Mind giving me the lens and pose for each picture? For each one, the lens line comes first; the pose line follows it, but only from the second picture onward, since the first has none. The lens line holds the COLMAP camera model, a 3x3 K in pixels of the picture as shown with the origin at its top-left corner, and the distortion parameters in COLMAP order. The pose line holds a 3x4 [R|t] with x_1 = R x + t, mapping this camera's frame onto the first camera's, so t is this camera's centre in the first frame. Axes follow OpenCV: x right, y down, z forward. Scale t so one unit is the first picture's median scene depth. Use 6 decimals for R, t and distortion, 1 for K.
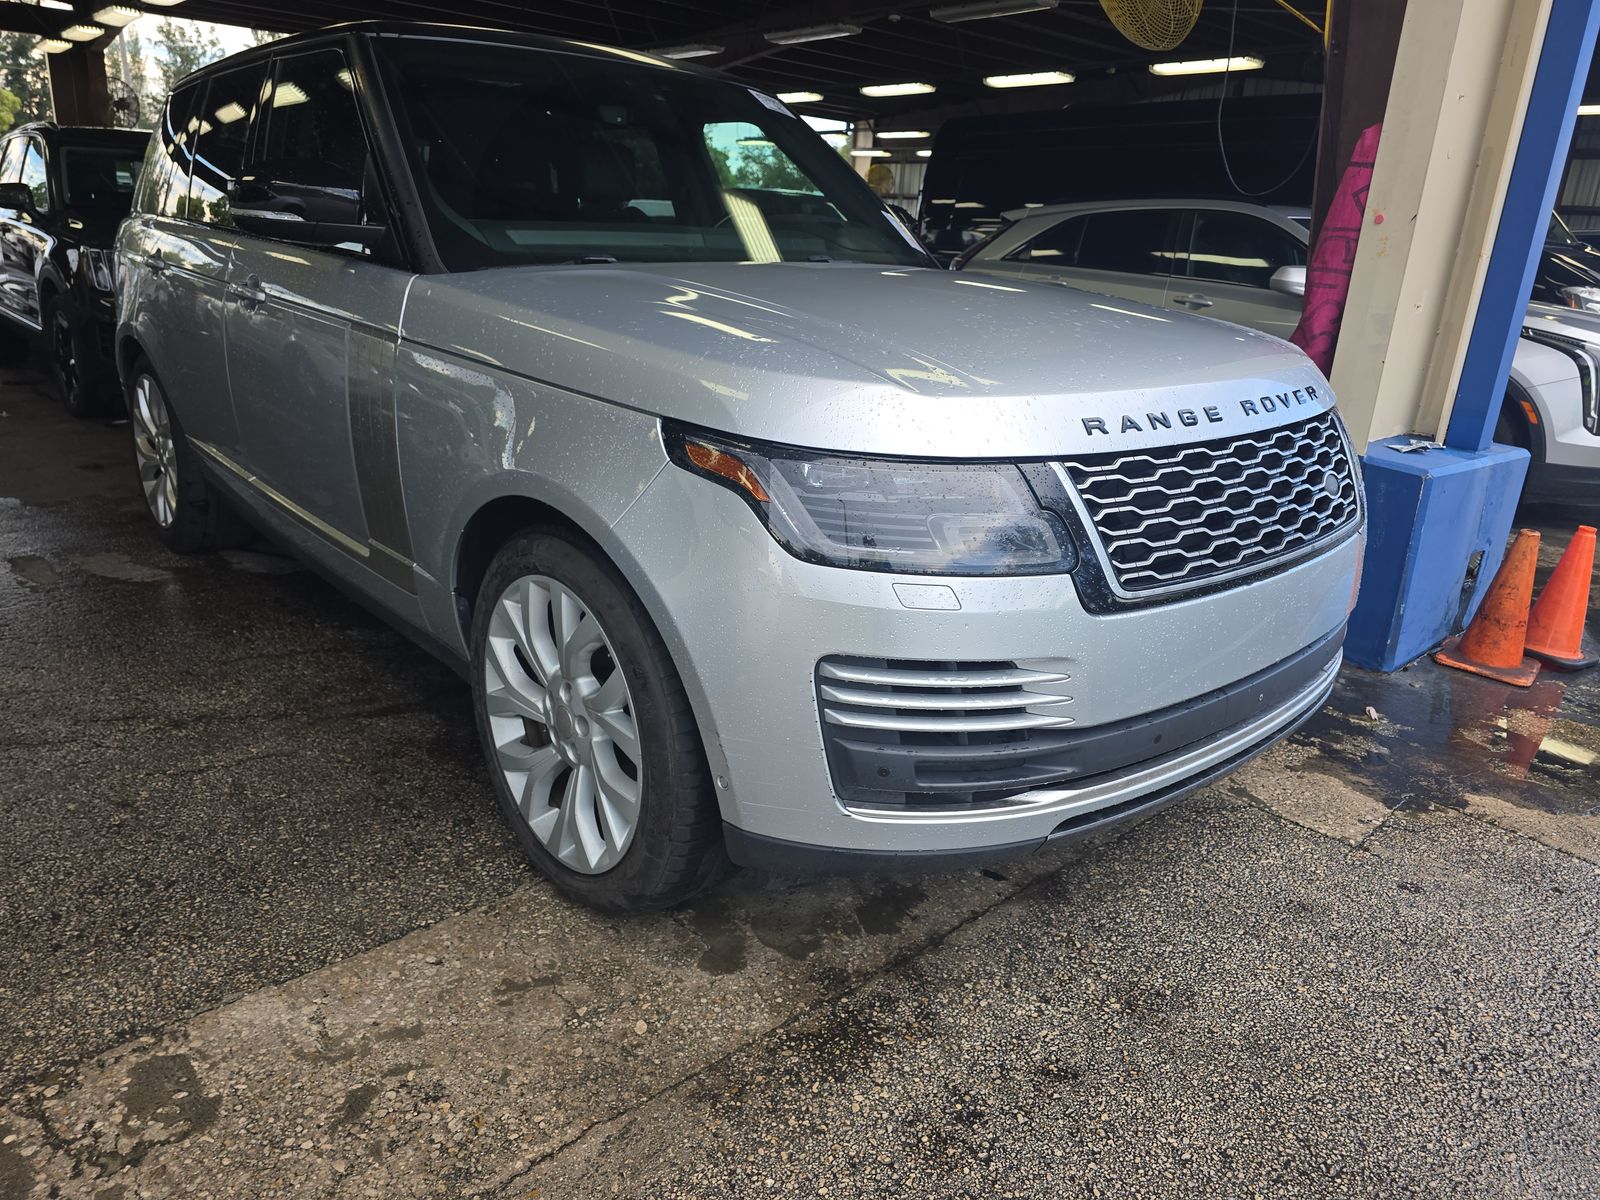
lens RADIAL K [[1078.6, 0, 797.9], [0, 1078.6, 603.0], [0, 0, 1]] dist [0.032167, -0.035555]
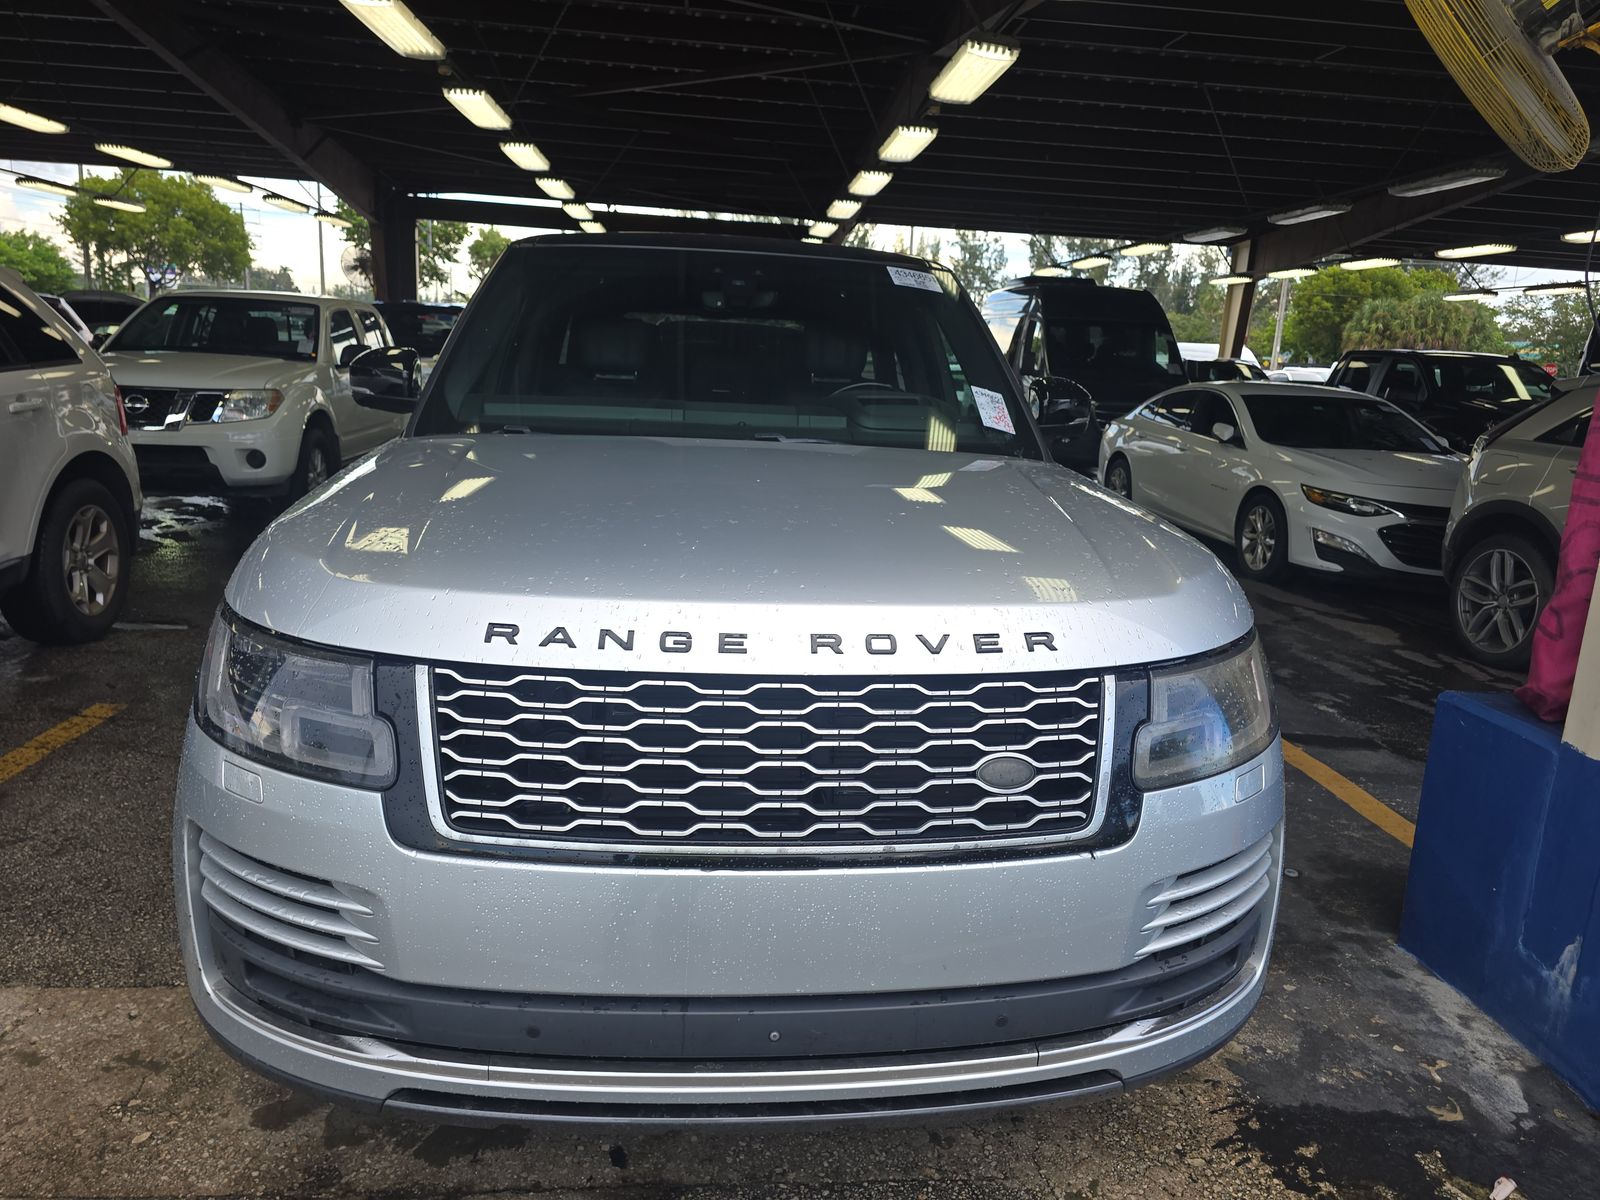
lens RADIAL K [[1078.6, 0, 803.2], [0, 1078.6, 593.8], [0, 0, 1]] dist [0.032167, -0.035555]
pose [[0.804738, 0.112849, -0.582805, 0.912487], [-0.197878, 0.976610, -0.084128, -0.159646], [0.559679, 0.183025, 0.808246, 0.407554]]
